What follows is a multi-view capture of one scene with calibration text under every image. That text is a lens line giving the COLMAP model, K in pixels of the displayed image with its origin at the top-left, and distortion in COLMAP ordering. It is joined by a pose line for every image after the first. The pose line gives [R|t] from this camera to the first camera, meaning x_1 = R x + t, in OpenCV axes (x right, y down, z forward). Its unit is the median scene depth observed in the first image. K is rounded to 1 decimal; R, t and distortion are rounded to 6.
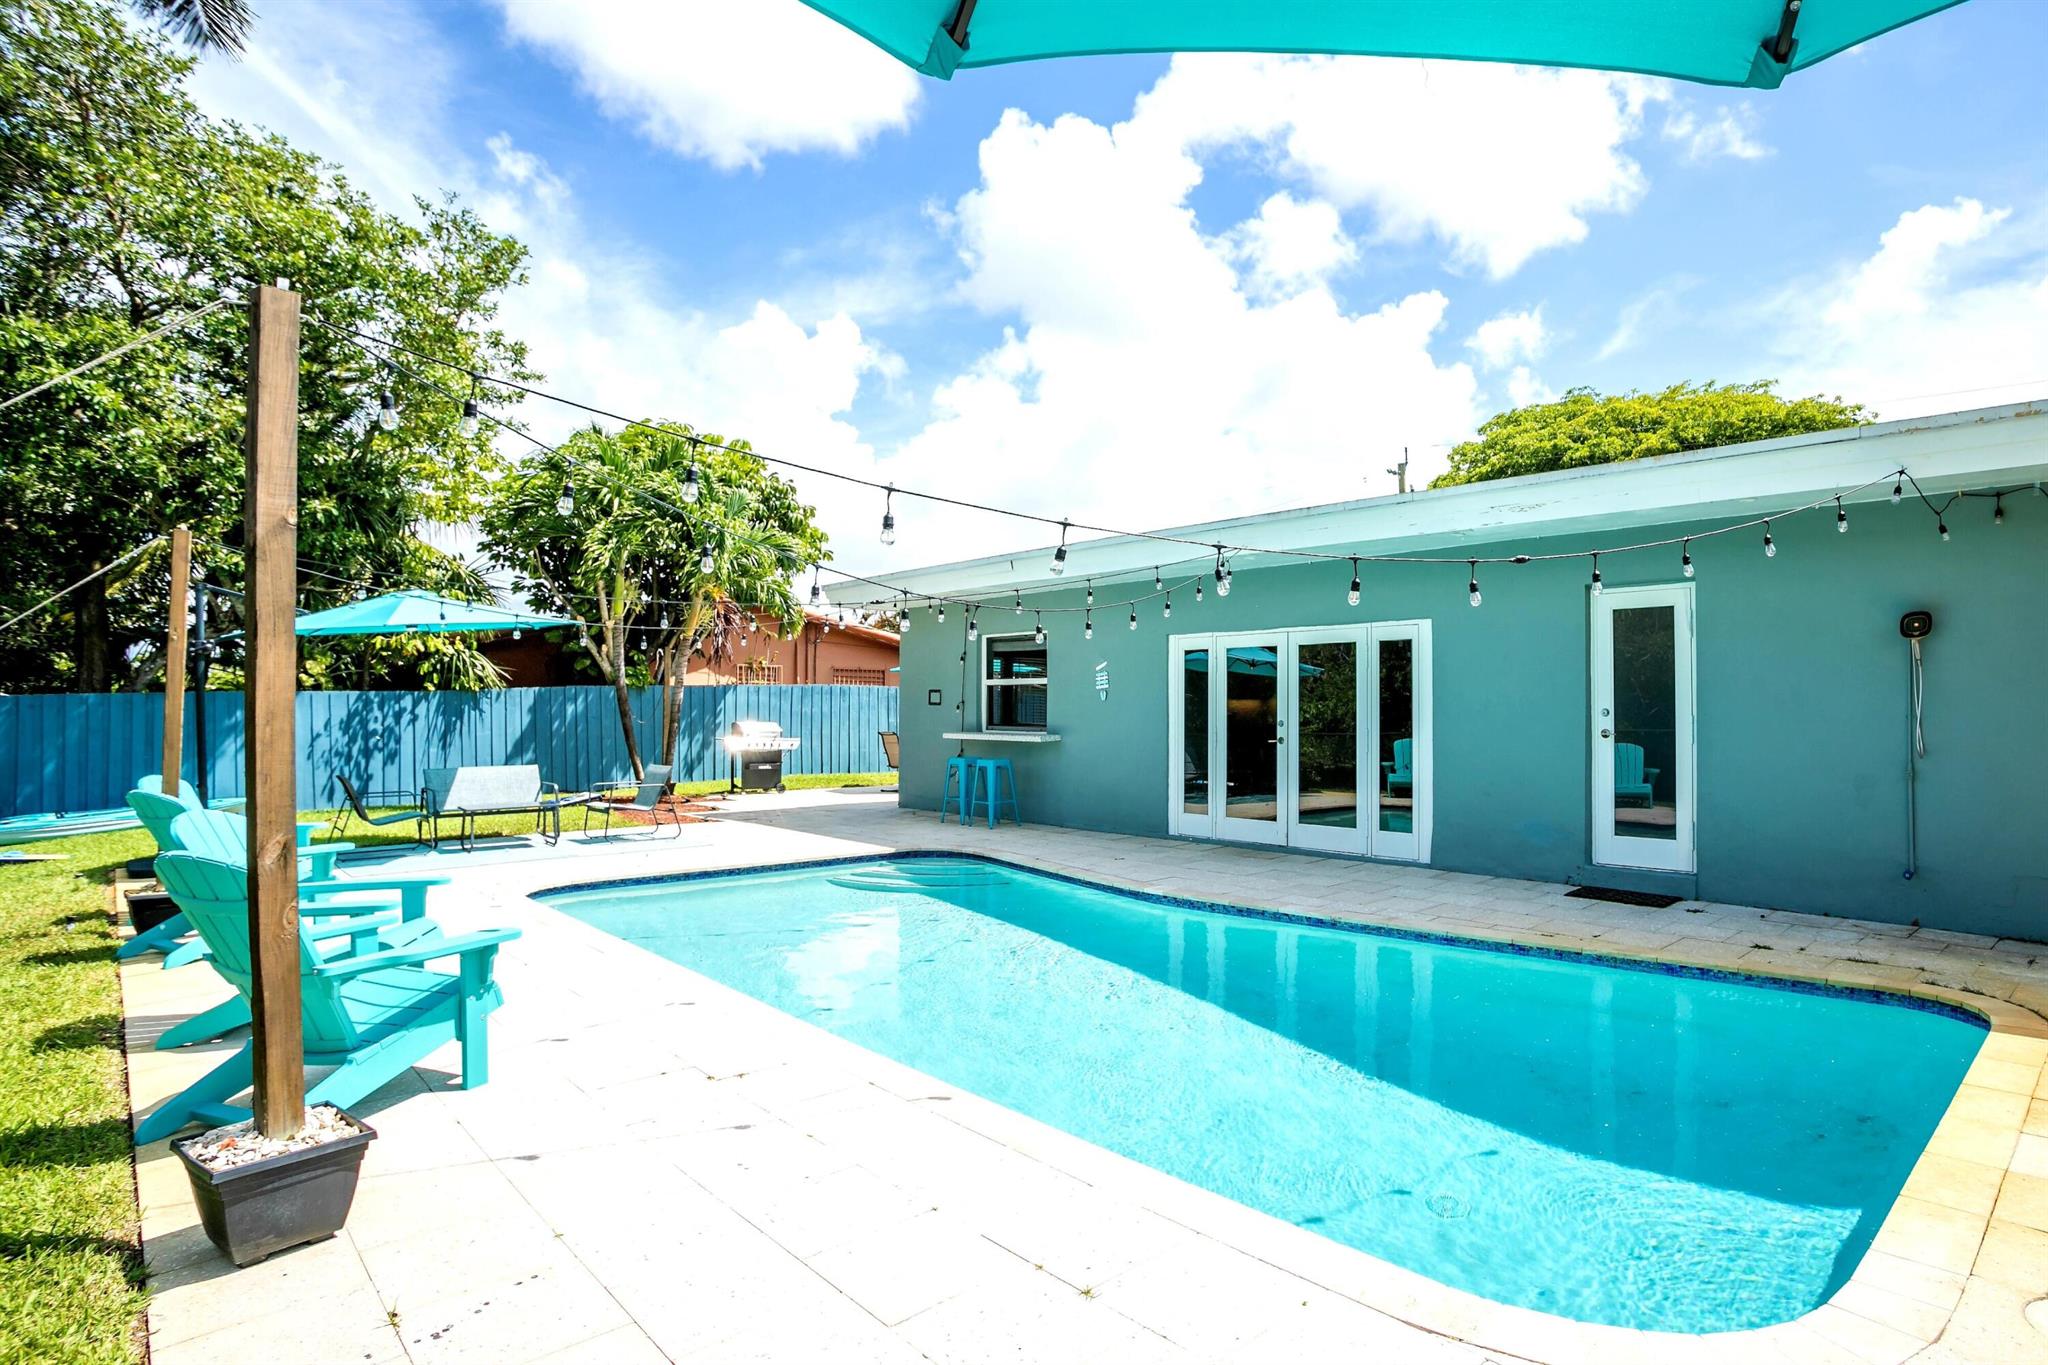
lens RADIAL K [[1028.6, 0, 1033.2], [0, 1028.6, 680.2], [0, 0, 1]] dist [0.000411, 0.000180]
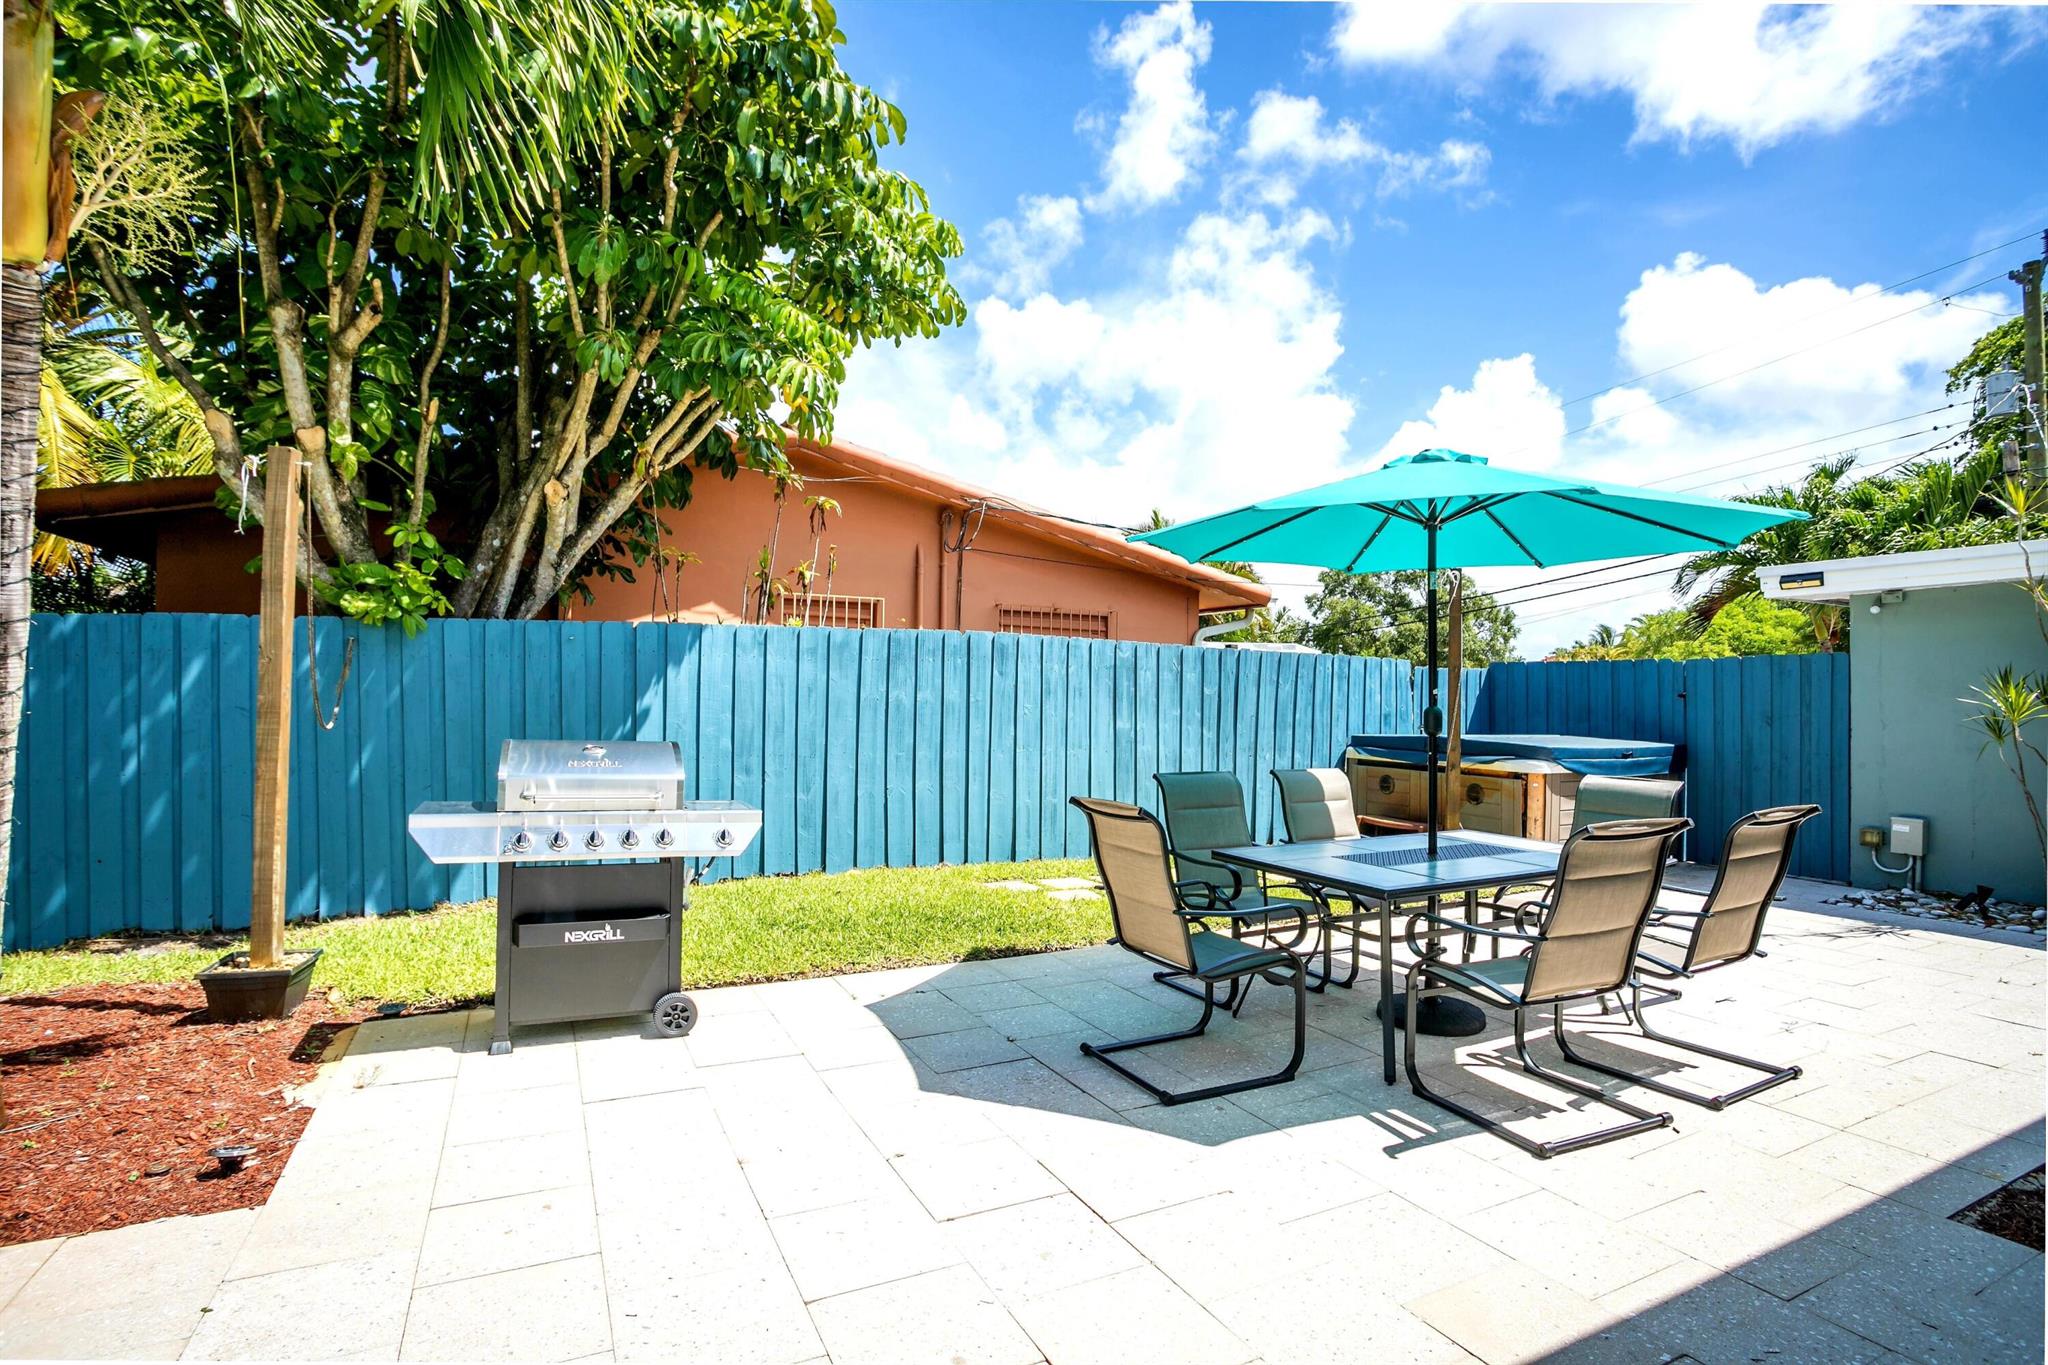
lens RADIAL K [[1028.6, 0, 1033.2], [0, 1028.6, 680.2], [0, 0, 1]] dist [0.000411, 0.000180]
pose [[0.975109, 0.011638, -0.221419, -0.087882], [-0.008859, 0.999869, 0.013538, 0.017219], [0.221548, -0.011240, 0.975085, 0.632277]]
